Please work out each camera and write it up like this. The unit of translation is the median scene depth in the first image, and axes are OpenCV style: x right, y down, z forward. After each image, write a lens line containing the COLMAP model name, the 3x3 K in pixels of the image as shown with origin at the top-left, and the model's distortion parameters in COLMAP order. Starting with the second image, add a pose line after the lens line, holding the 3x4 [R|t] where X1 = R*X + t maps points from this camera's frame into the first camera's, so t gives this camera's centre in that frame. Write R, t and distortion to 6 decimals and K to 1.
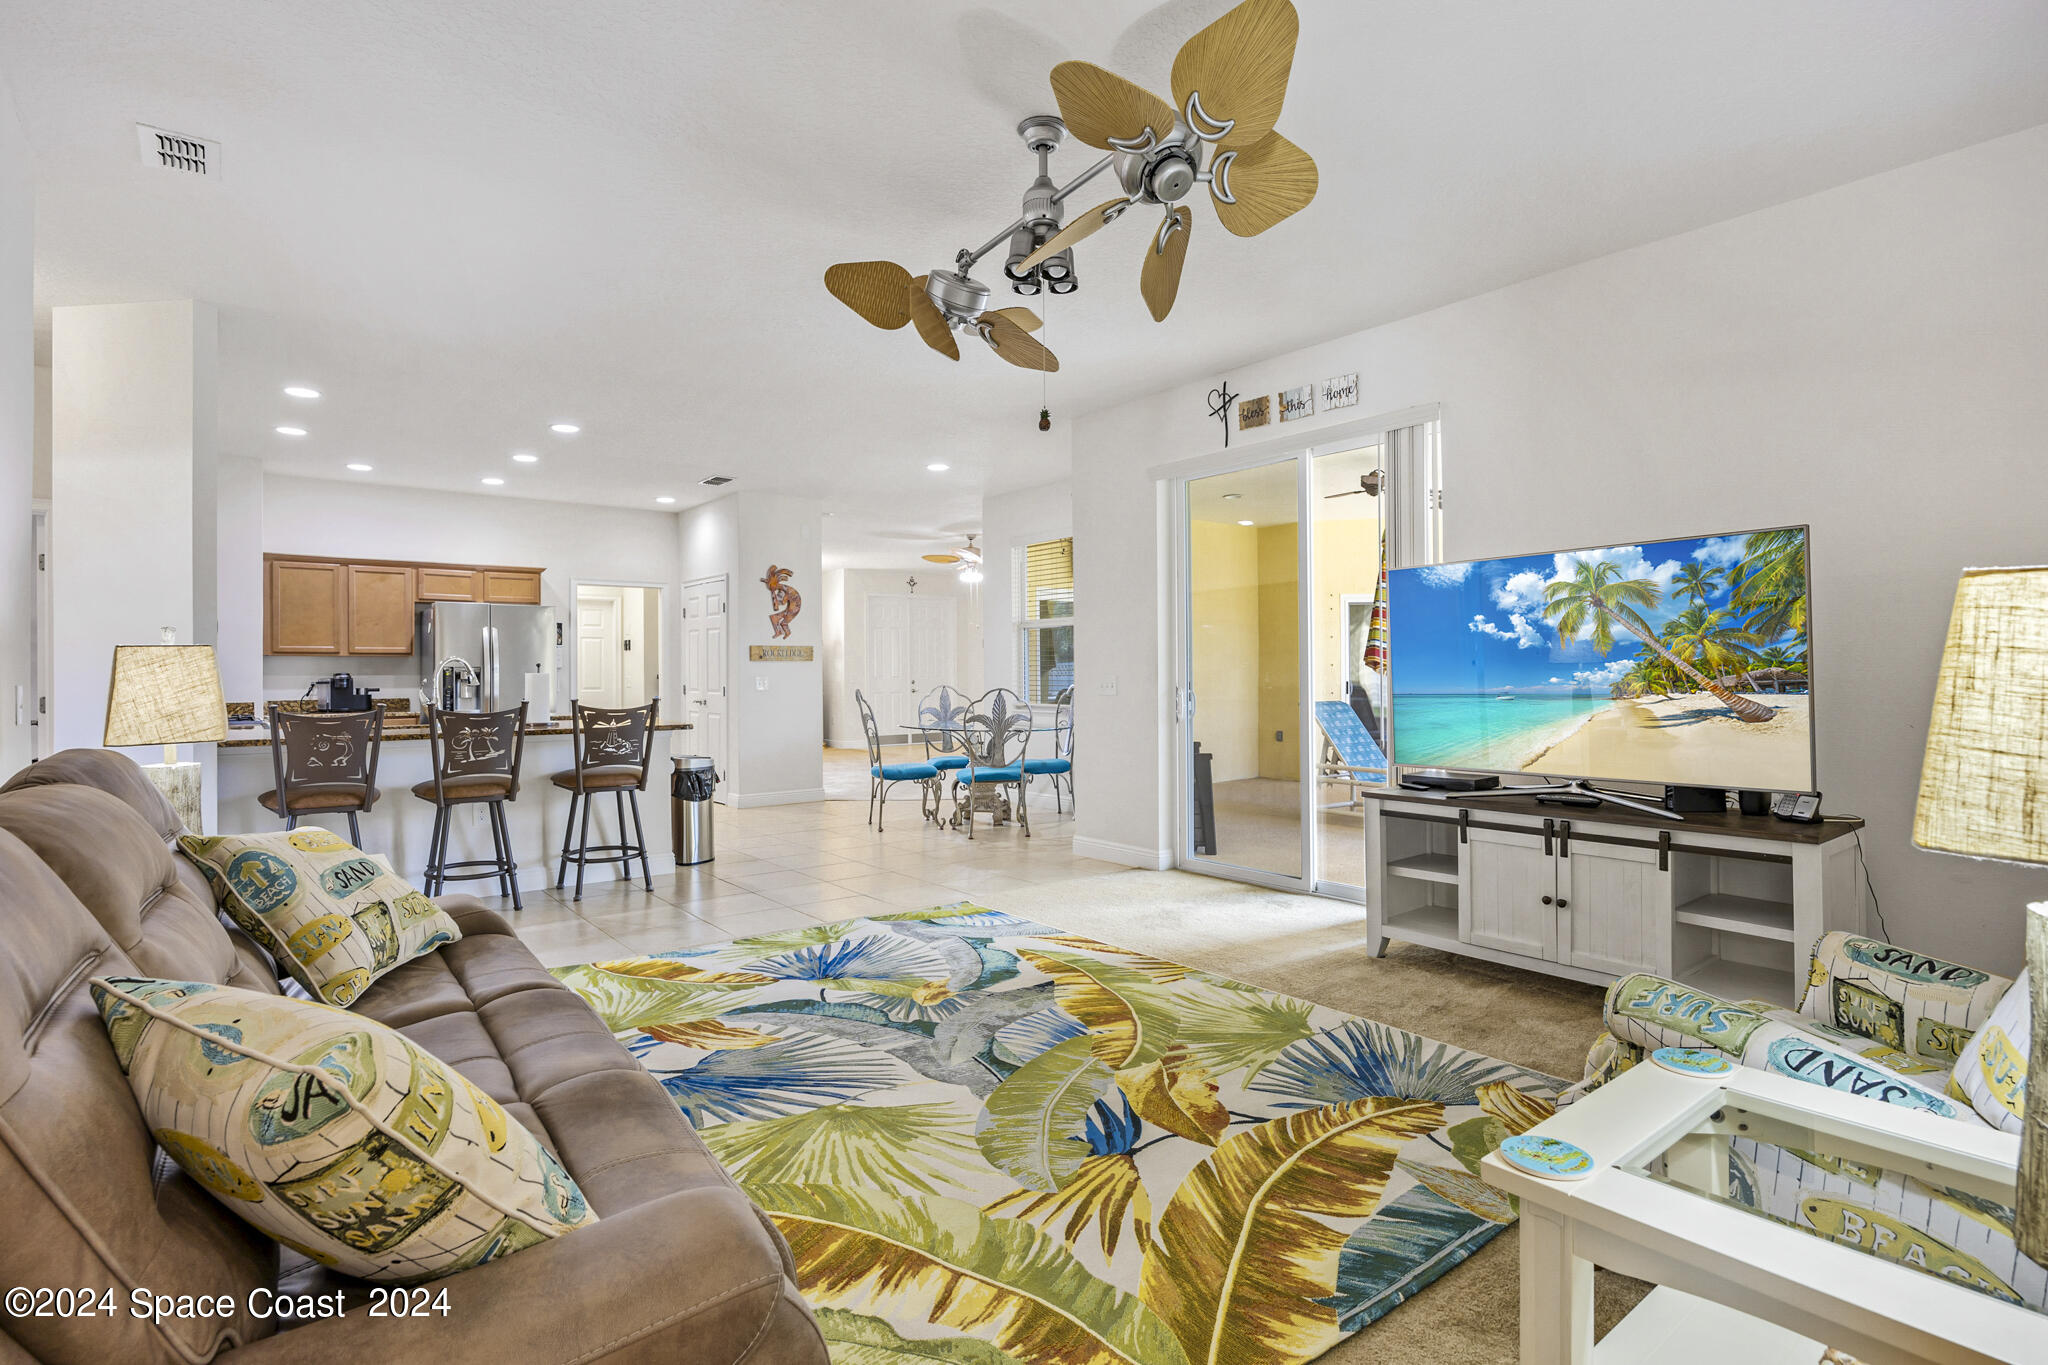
lens RADIAL K [[1006.8, 0, 1036.8], [0, 1006.8, 665.8], [0, 0, 1]] dist [-0.007838, -0.001670]
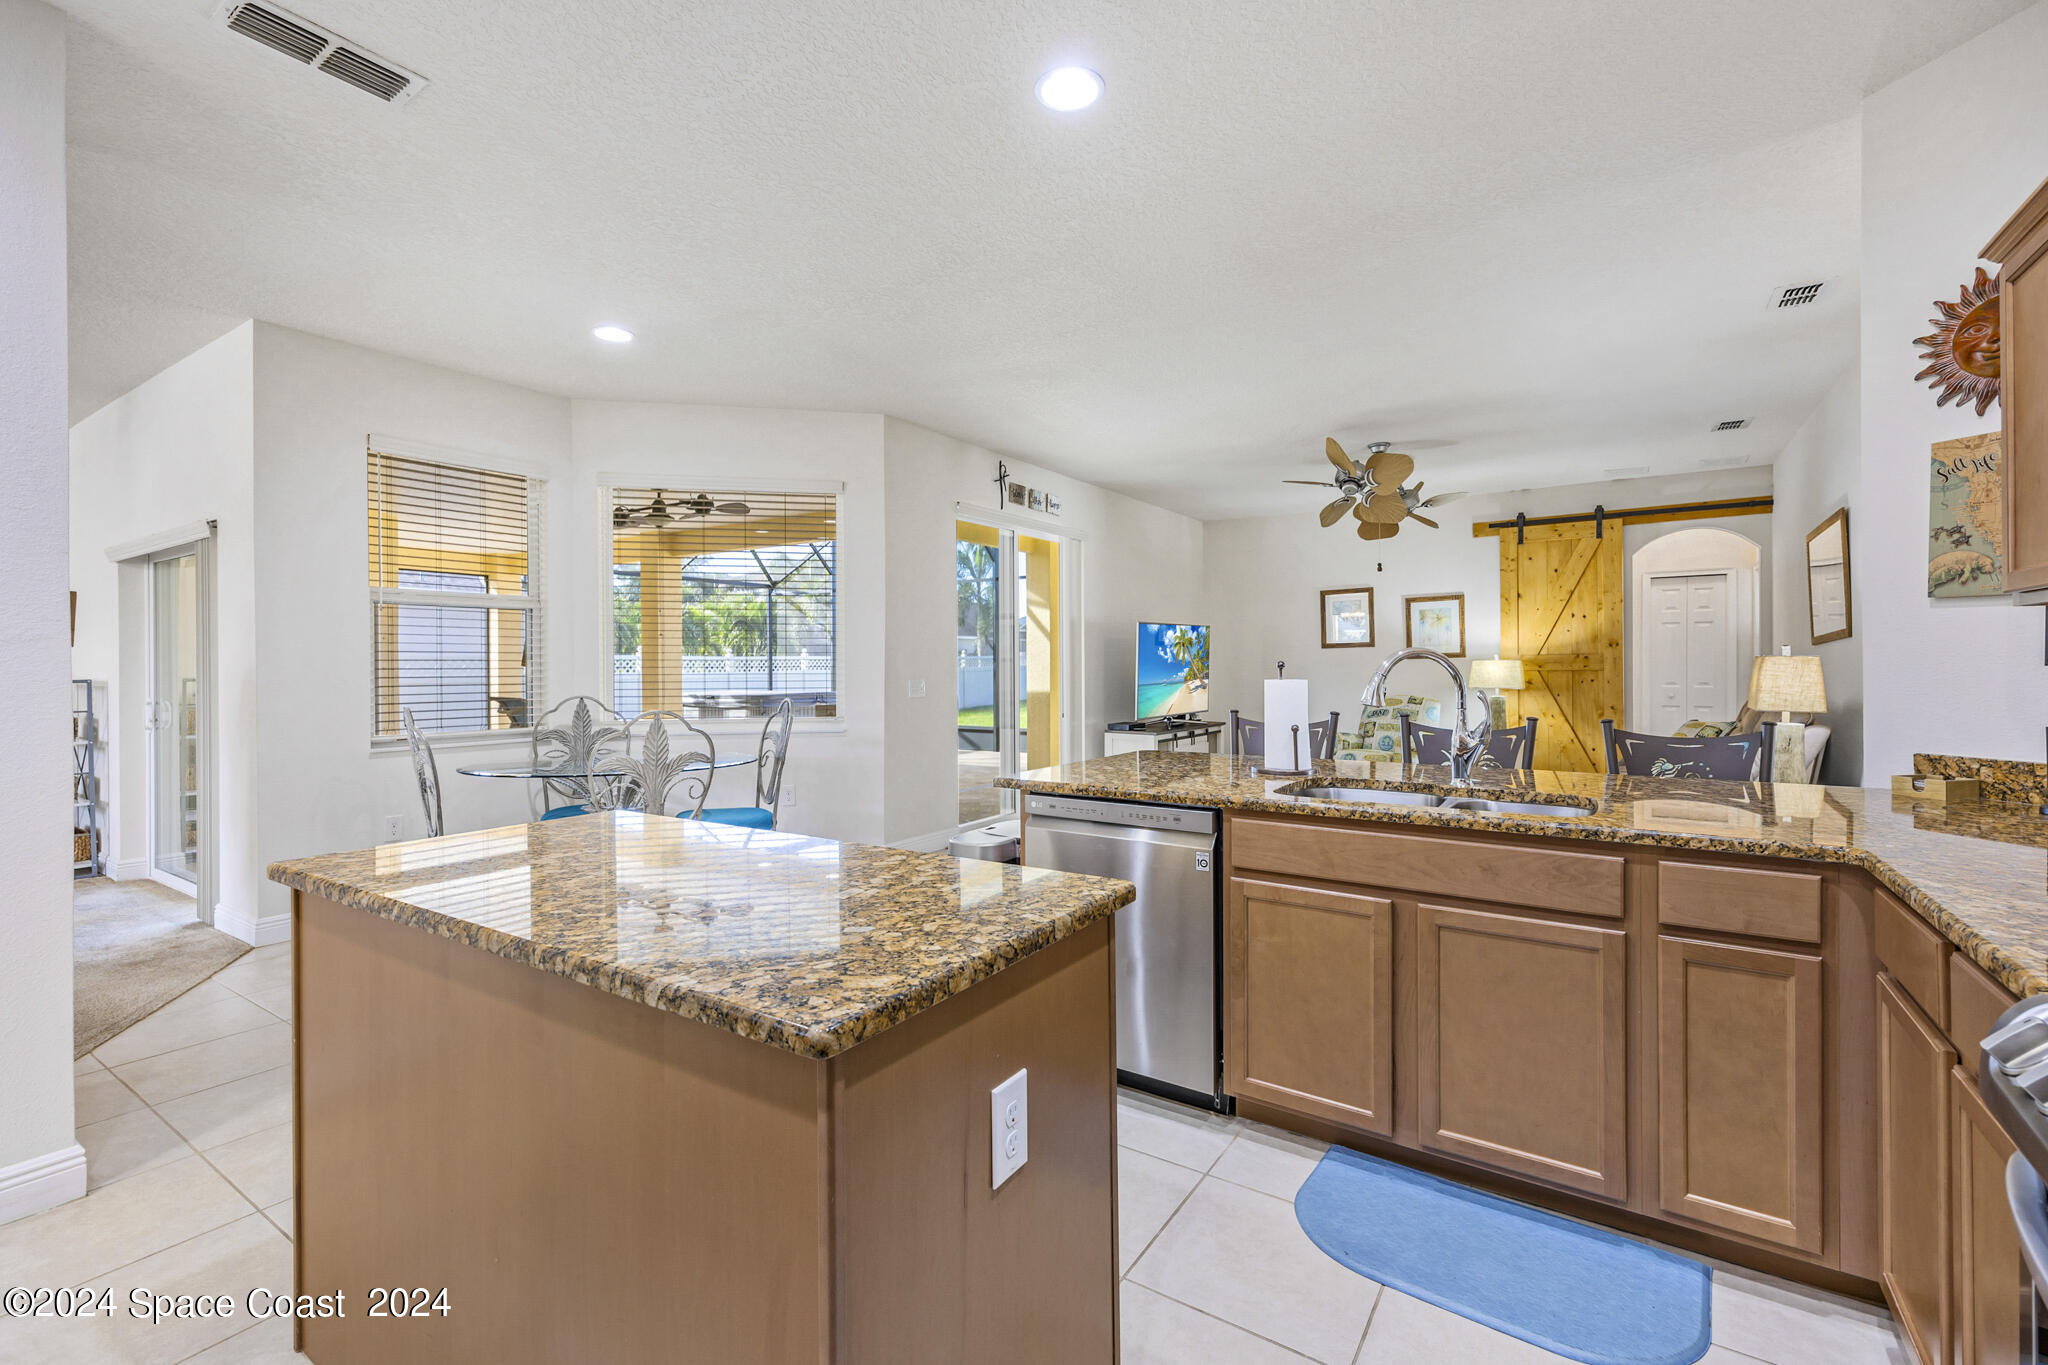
lens RADIAL K [[890.8, 0, 1010.5], [0, 890.8, 668.3], [0, 0, 1]] dist [0.010343, -0.001028]
pose [[-0.286740, 0.006753, 0.957985, -1.524027], [0.003540, 0.999976, -0.005989, 0.006941], [-0.958002, 0.001674, -0.286757, 2.108648]]
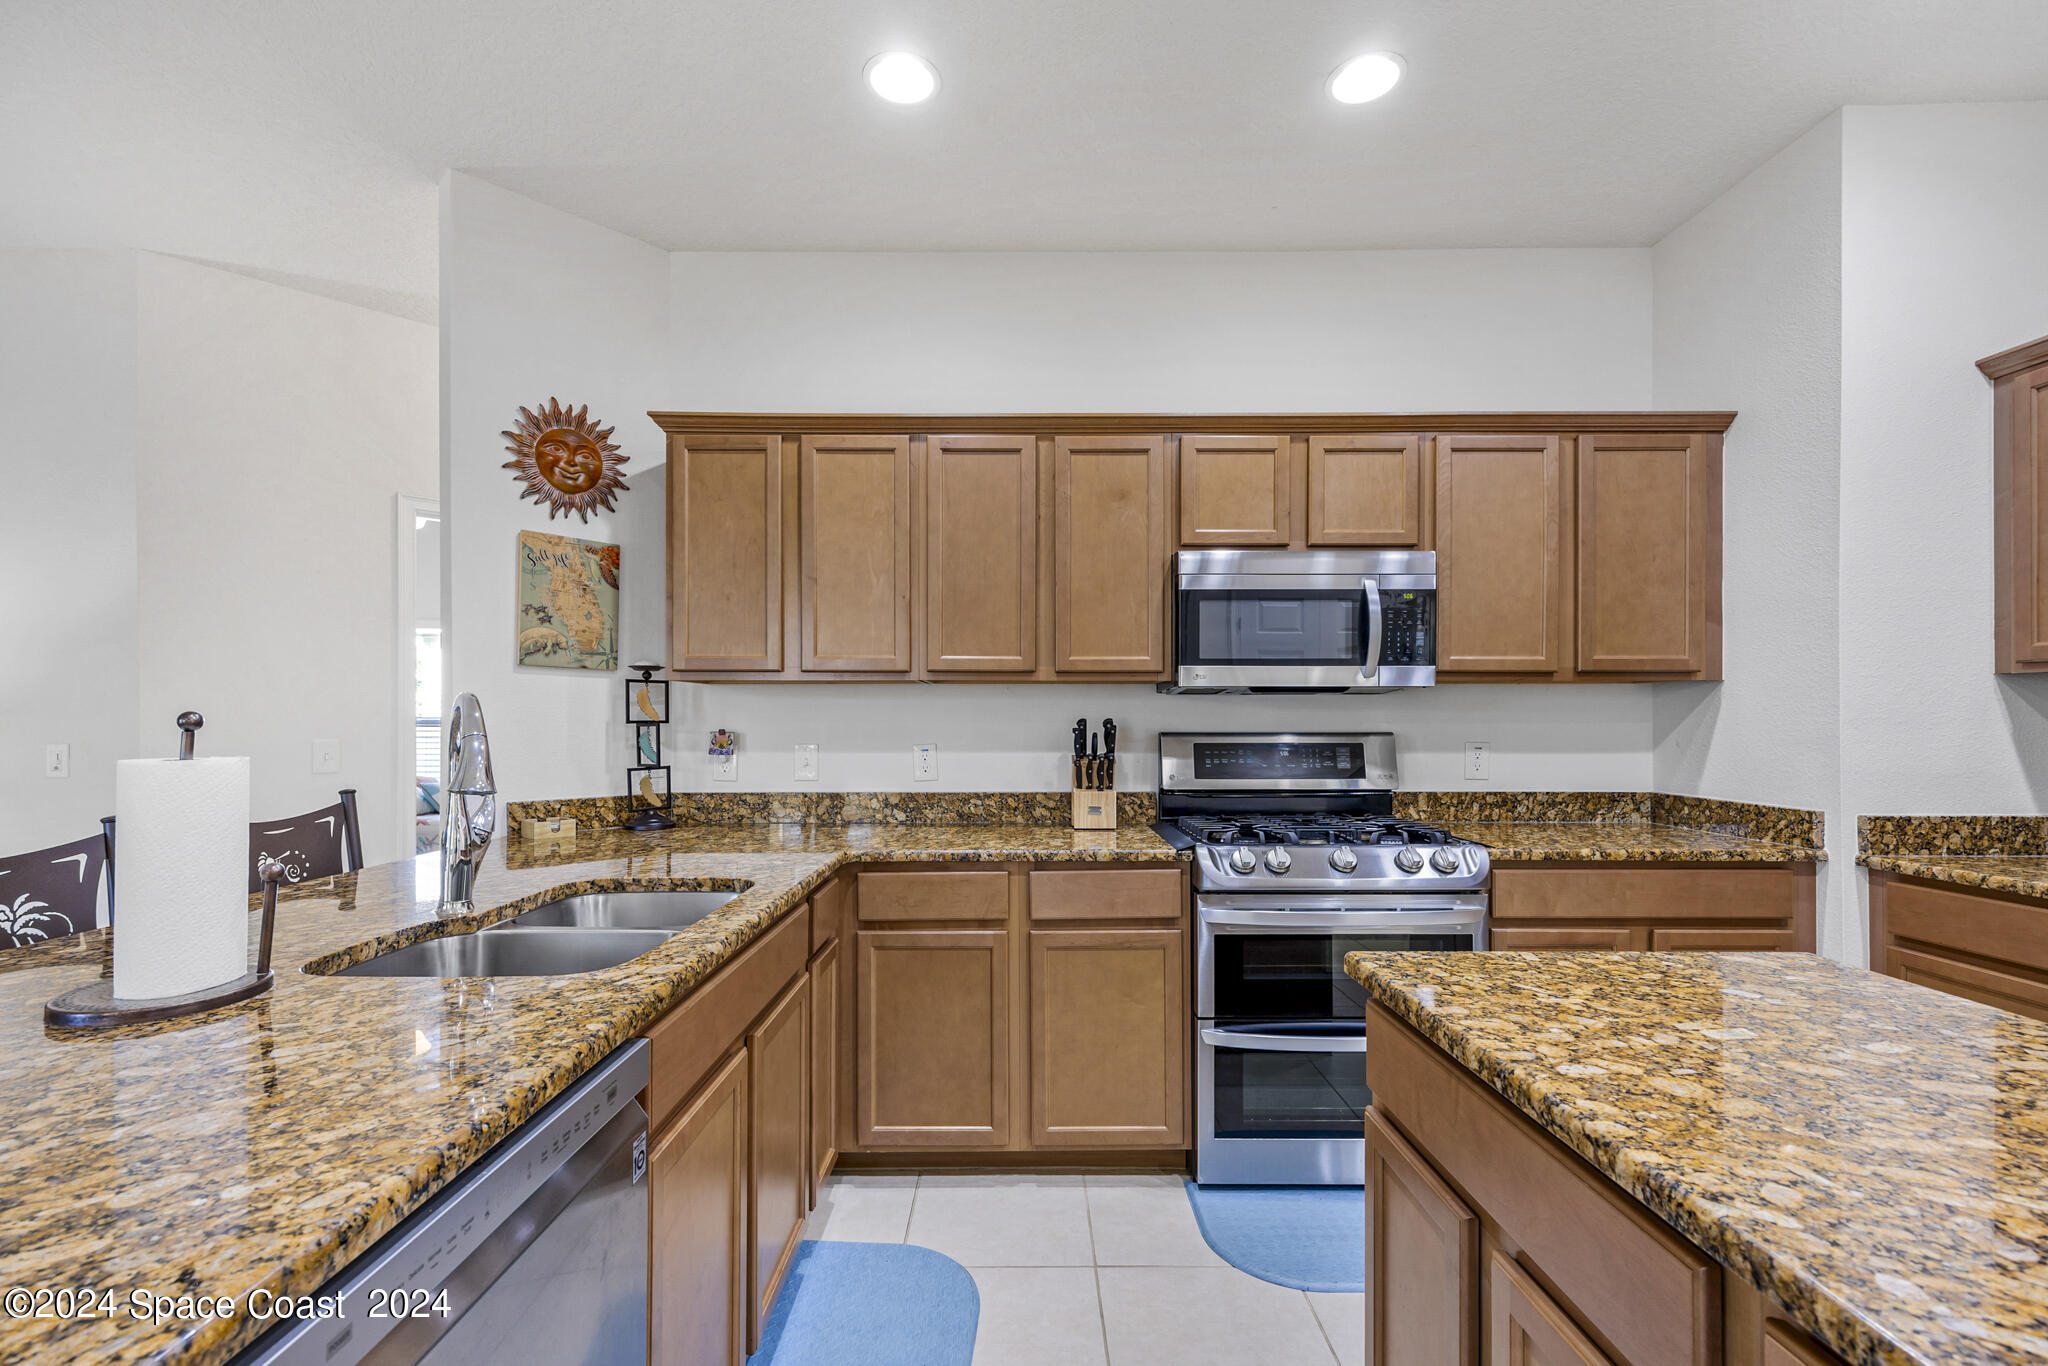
lens RADIAL K [[890.8, 0, 1020.8], [0, 890.8, 717.5], [0, 0, 1]] dist [0.010343, -0.001028]
pose [[-0.630190, 0.006696, -0.776412, -0.758290], [0.008940, 0.999959, 0.001367, 0.001019], [0.776389, -0.006080, -0.630224, 2.069461]]
